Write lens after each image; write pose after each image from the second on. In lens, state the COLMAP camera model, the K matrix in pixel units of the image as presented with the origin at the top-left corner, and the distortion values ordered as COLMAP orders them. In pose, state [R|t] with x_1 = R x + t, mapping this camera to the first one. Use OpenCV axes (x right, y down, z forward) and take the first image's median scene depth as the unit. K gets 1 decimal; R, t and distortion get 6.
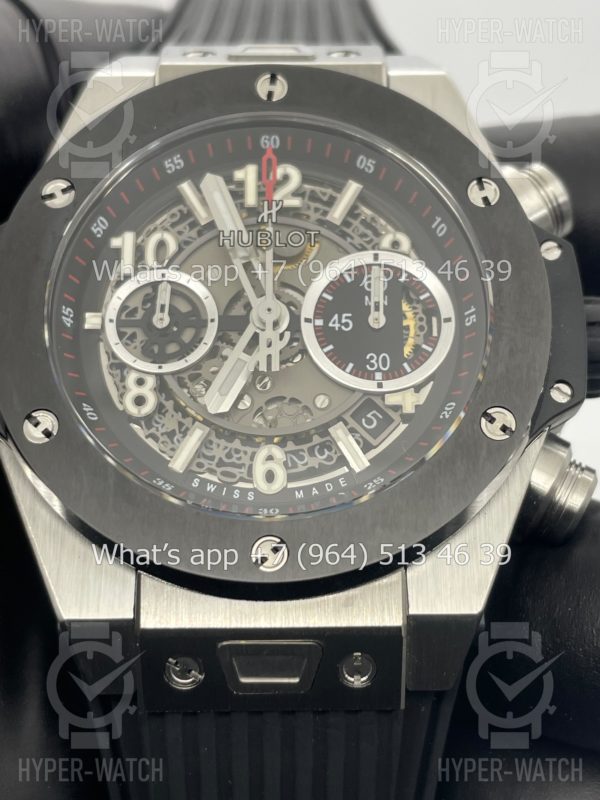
lens RADIAL K [[1248.7, 0, 300.0], [0, 1248.7, 400.0], [0, 0, 1]] dist [0.099252, -0.175490]
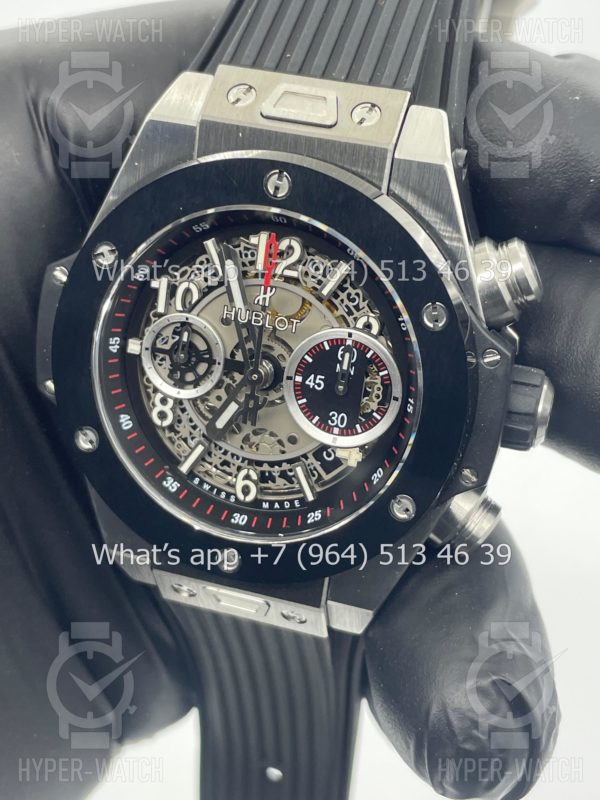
lens RADIAL K [[1248.7, 0, 300.0], [0, 1248.7, 400.0], [0, 0, 1]] dist [0.099252, -0.175490]
pose [[0.952518, 0.204238, -0.225825, 0.309893], [-0.039116, 0.817599, 0.574458, -0.779653], [0.301960, -0.538348, 0.786766, -0.015081]]
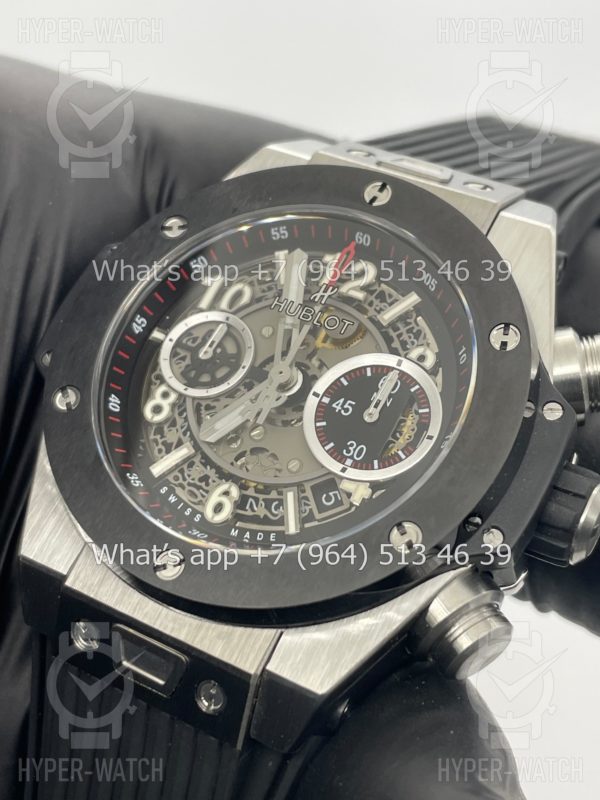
lens RADIAL K [[1248.7, 0, 300.0], [0, 1248.7, 400.0], [0, 0, 1]] dist [0.099252, -0.175490]
pose [[0.859928, 0.329941, -0.389439, 0.428852], [-0.357526, 0.933902, 0.001761, -0.056066], [0.364279, 0.137720, 0.921050, -0.030340]]
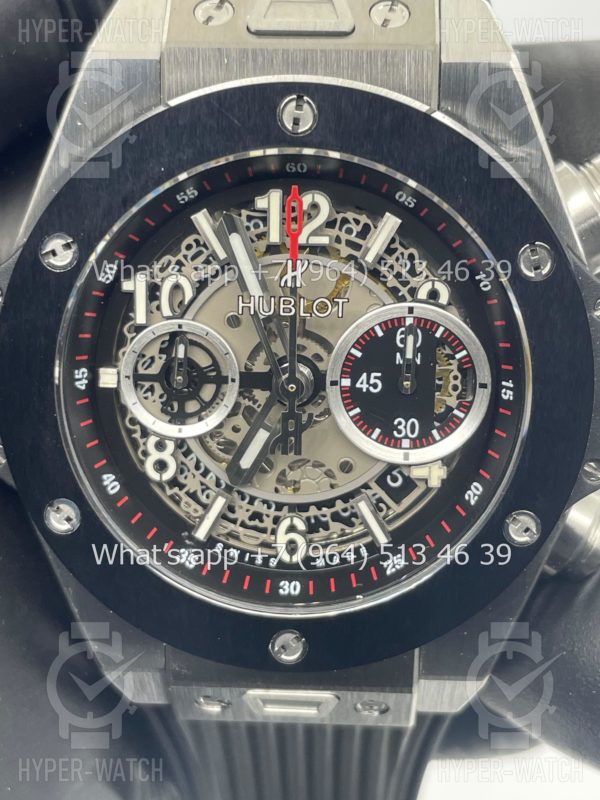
lens RADIAL K [[1248.7, 0, 300.0], [0, 1248.7, 400.0], [0, 0, 1]] dist [0.099252, -0.175490]
pose [[0.998329, 0.031877, -0.048199, 0.026508], [-0.002404, 0.856273, 0.516519, -0.539008], [0.057737, -0.515540, 0.854918, 0.185925]]
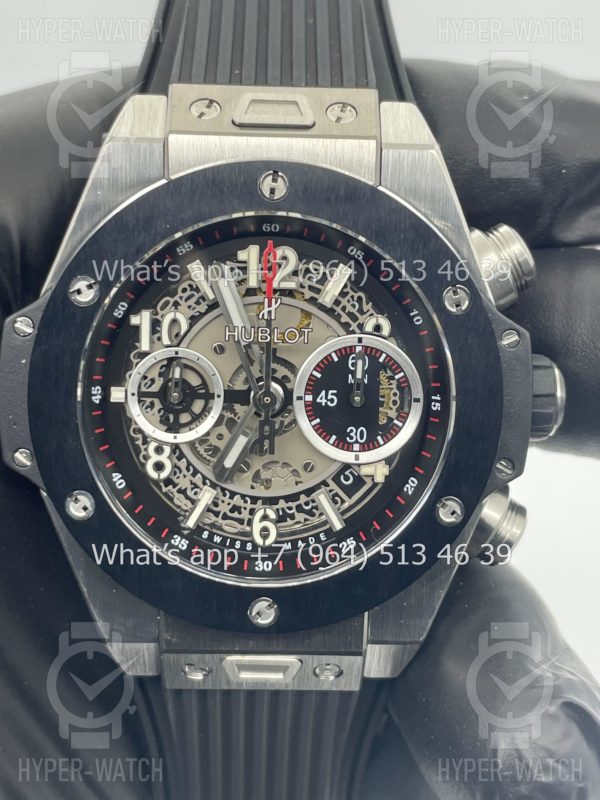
lens RADIAL K [[1248.7, 0, 300.0], [0, 1248.7, 400.0], [0, 0, 1]] dist [0.099252, -0.175490]
pose [[0.999319, 0.027791, 0.024285, -0.021845], [-0.035497, 0.903892, 0.426286, -0.566180], [-0.010104, -0.426857, 0.904263, -0.070922]]
